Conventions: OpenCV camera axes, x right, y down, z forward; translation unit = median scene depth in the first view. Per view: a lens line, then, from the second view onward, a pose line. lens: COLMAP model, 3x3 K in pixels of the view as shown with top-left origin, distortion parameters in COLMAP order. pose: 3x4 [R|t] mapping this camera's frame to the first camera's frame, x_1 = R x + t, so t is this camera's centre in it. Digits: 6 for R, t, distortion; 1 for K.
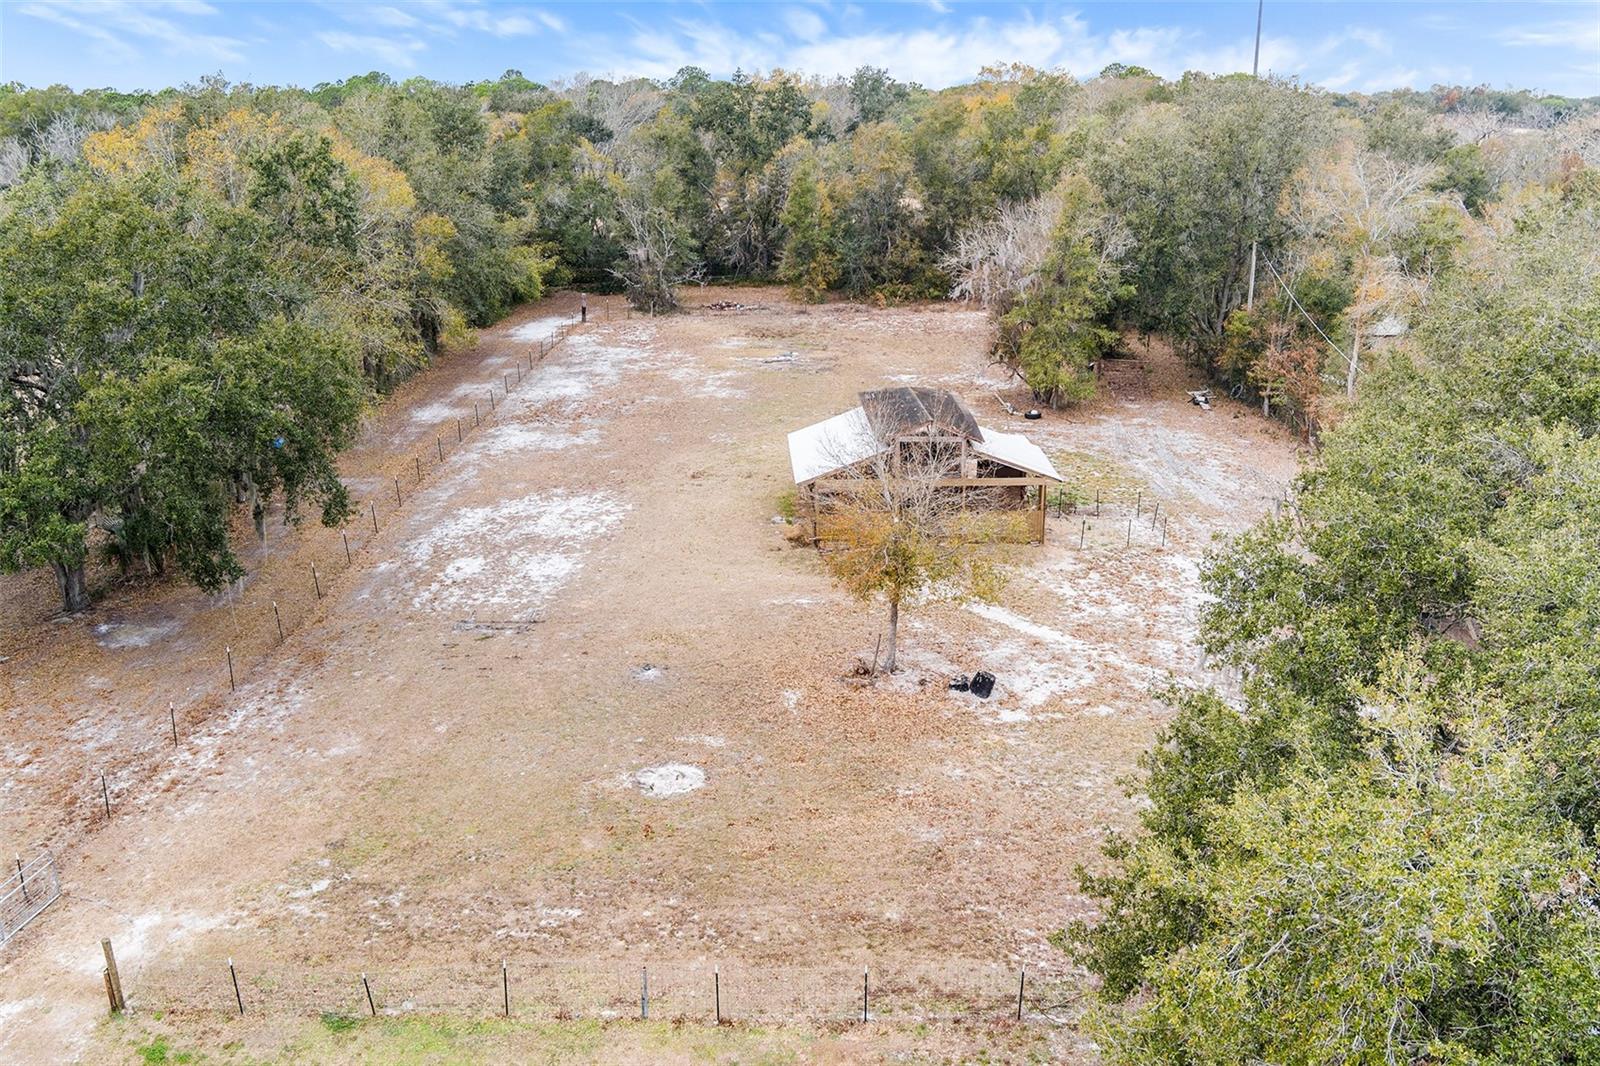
lens RADIAL K [[1330.5, 0, 808.1], [0, 1330.5, 530.5], [0, 0, 1]] dist [-0.064397, 0.007976]
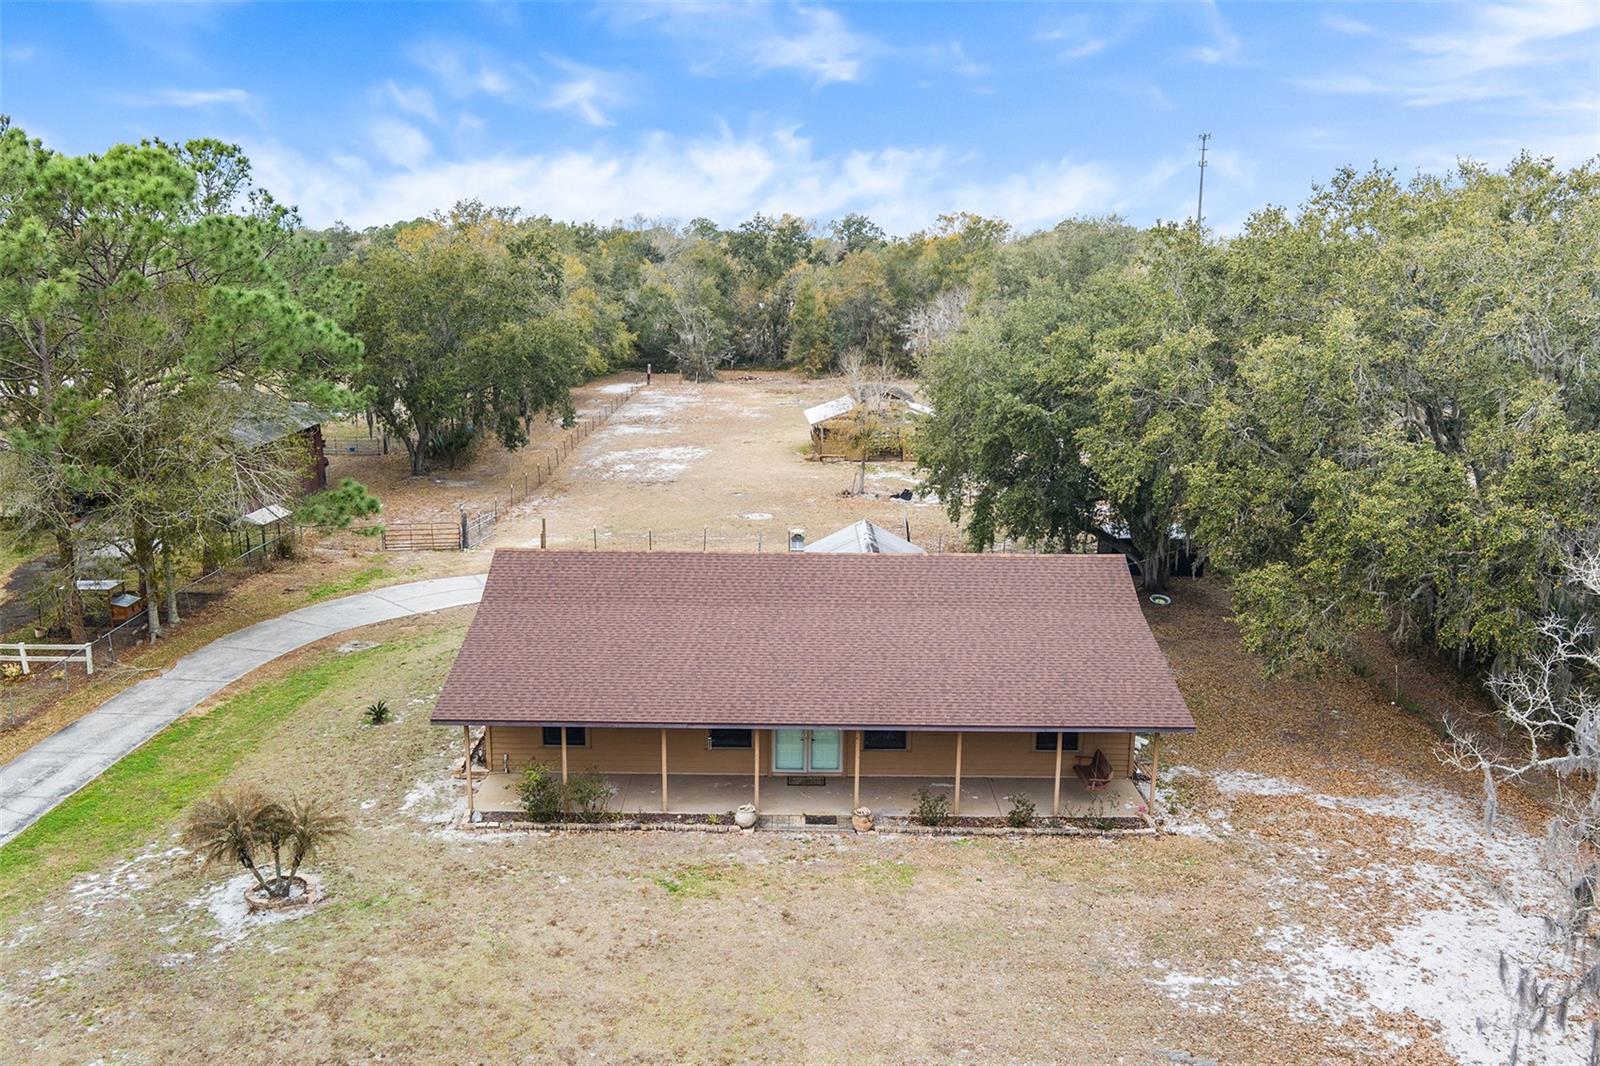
lens RADIAL K [[1330.5, 0, 811.1], [0, 1330.5, 533.4], [0, 0, 1]] dist [-0.064397, 0.007976]
pose [[0.999816, 0.013323, 0.013775, -0.018973], [-0.011718, 0.993788, -0.110675, 0.188948], [-0.015164, 0.110493, 0.993761, -0.468848]]
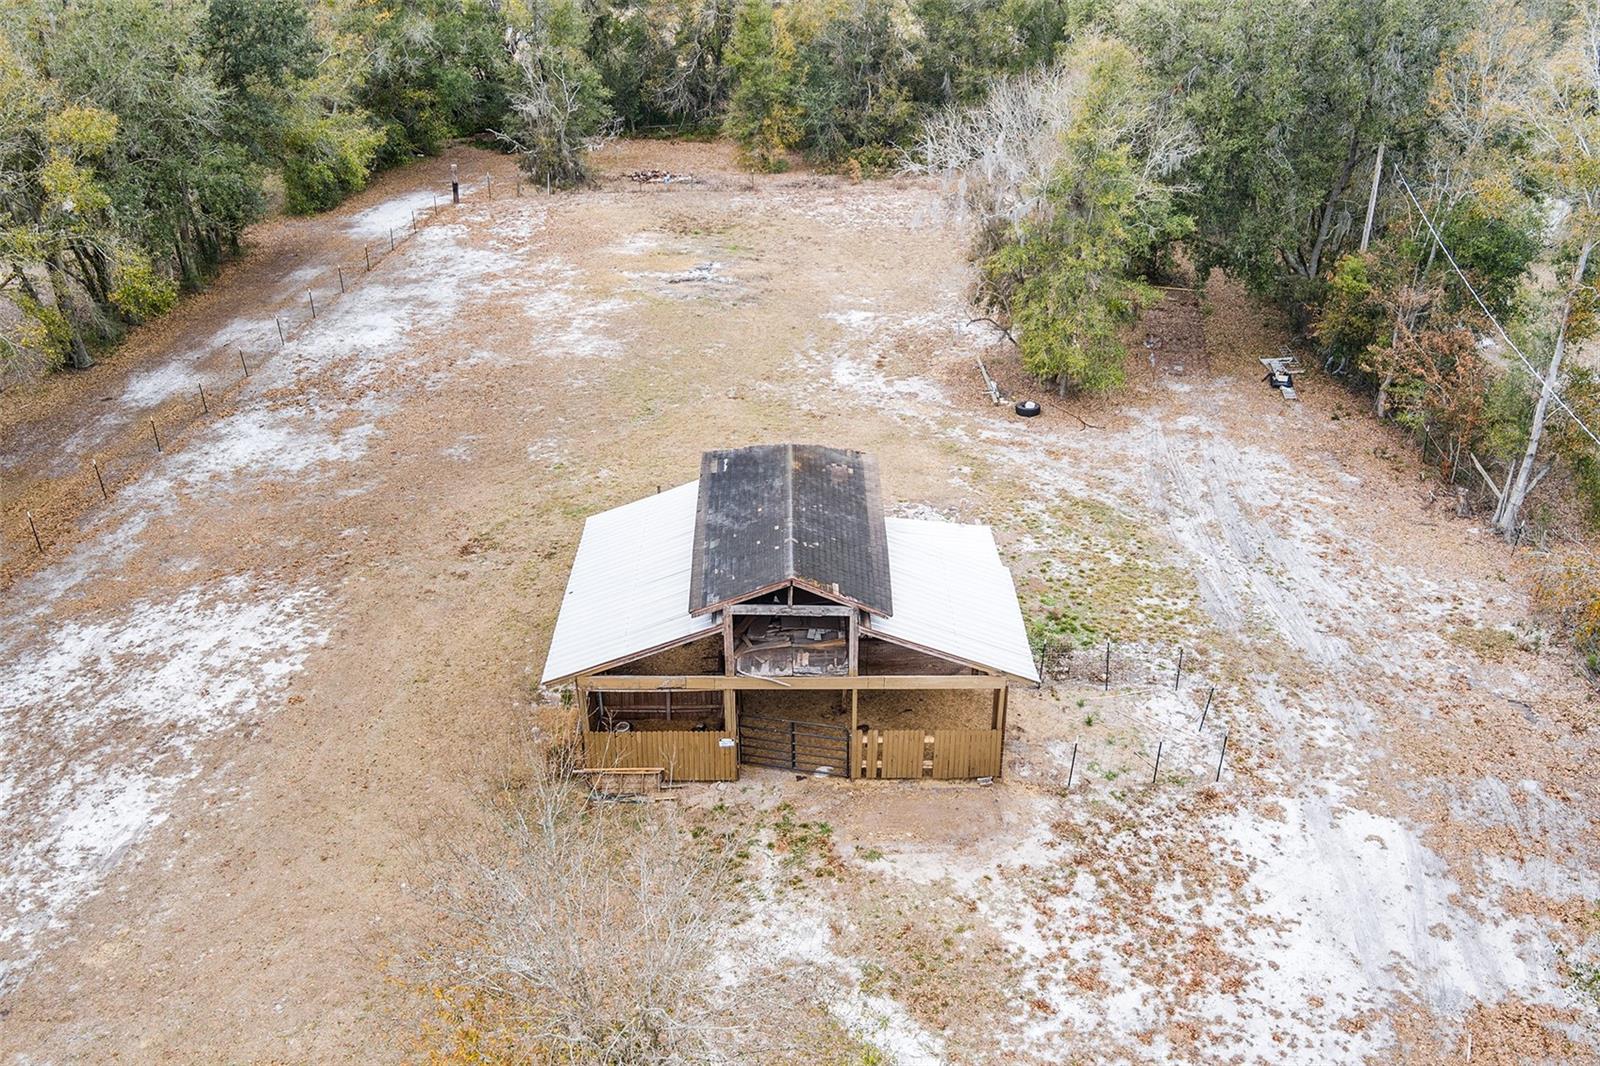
lens RADIAL K [[1330.5, 0, 800.5], [0, 1330.5, 531.0], [0, 0, 1]] dist [-0.064397, 0.007976]
pose [[0.999335, 0.021380, -0.029539, 0.067623], [-0.016770, 0.988797, 0.148318, -0.108736], [0.032379, -0.147724, 0.988498, 0.291711]]
